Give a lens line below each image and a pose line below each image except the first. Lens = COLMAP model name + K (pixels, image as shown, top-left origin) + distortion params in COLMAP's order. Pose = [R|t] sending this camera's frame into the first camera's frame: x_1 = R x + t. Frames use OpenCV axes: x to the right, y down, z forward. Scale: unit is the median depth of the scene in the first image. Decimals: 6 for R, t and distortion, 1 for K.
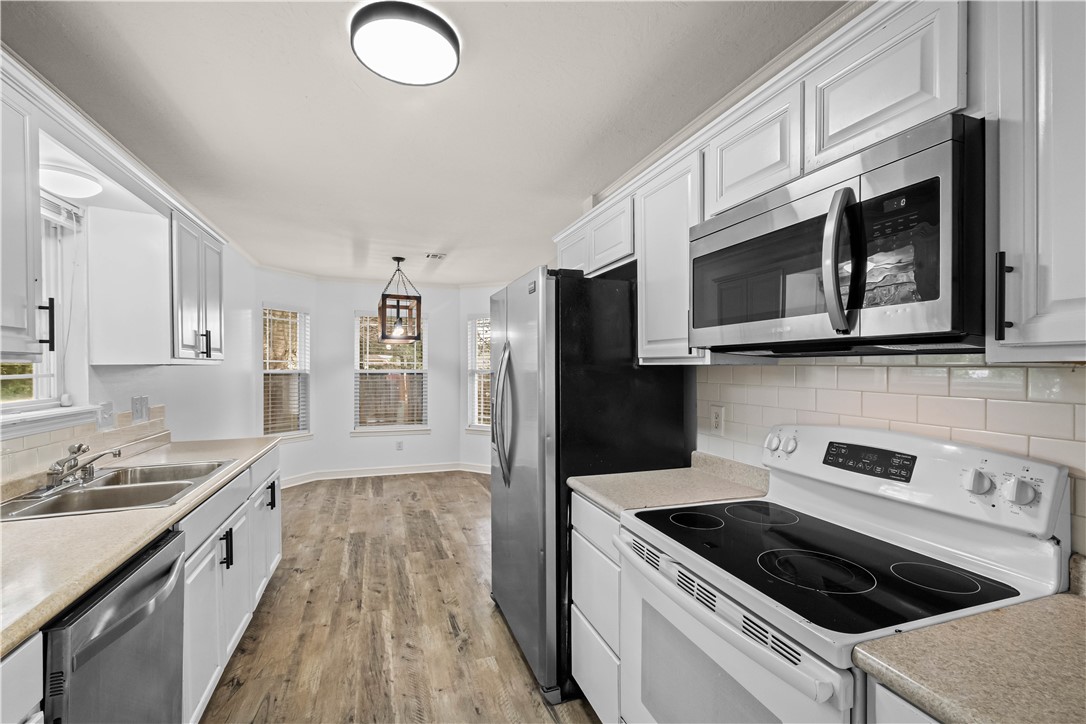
lens RADIAL K [[468.4, 0, 538.3], [0, 468.4, 366.5], [0, 0, 1]] dist [-0.001795, -0.003429]
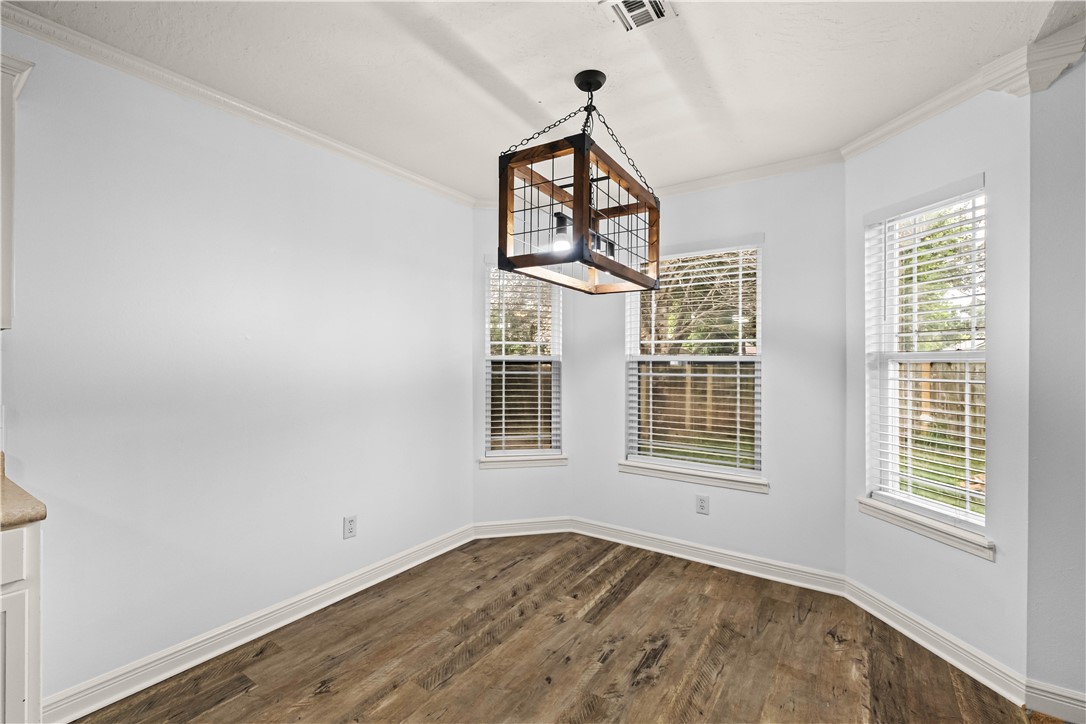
lens RADIAL K [[468.4, 0, 538.0], [0, 468.4, 361.6], [0, 0, 1]] dist [-0.001795, -0.003429]
pose [[0.586972, 0.001265, -0.809606, 0.013496], [0.005203, 0.999972, 0.005334, 0.020751], [0.809590, -0.007343, 0.586949, 1.050843]]
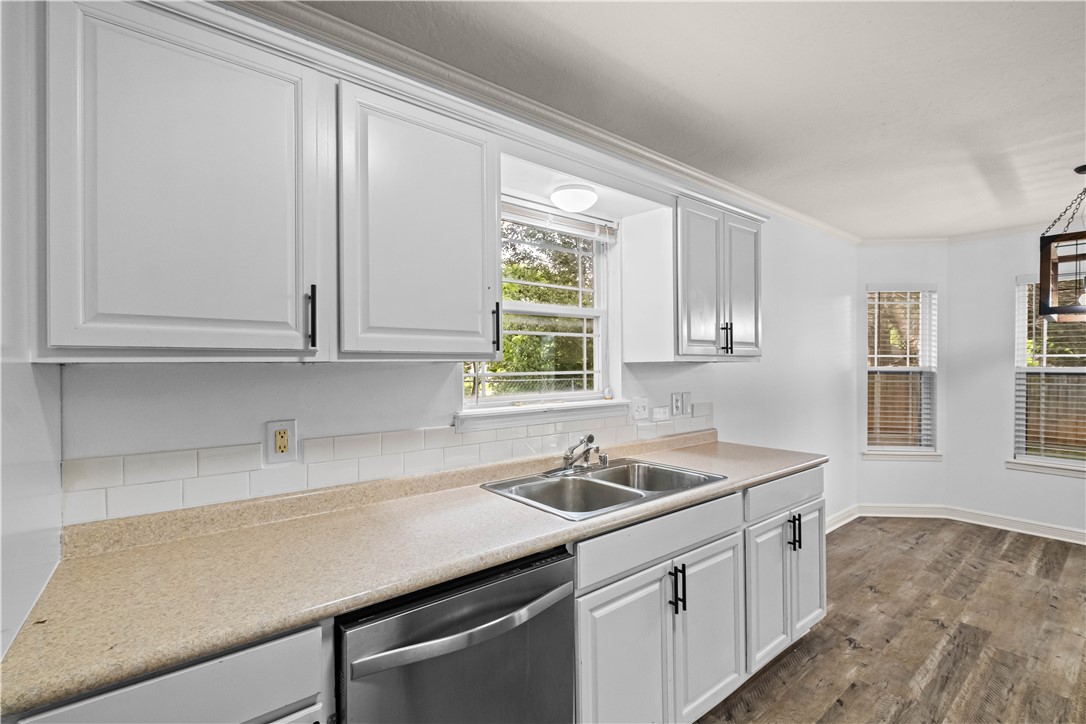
lens RADIAL K [[468.4, 0, 550.6], [0, 468.4, 368.7], [0, 0, 1]] dist [-0.001795, -0.003429]
pose [[0.328777, 0.005718, -0.944390, 0.016107], [0.005806, 0.999951, 0.008076, 0.000837], [0.944390, -0.008138, 0.328728, 0.314435]]
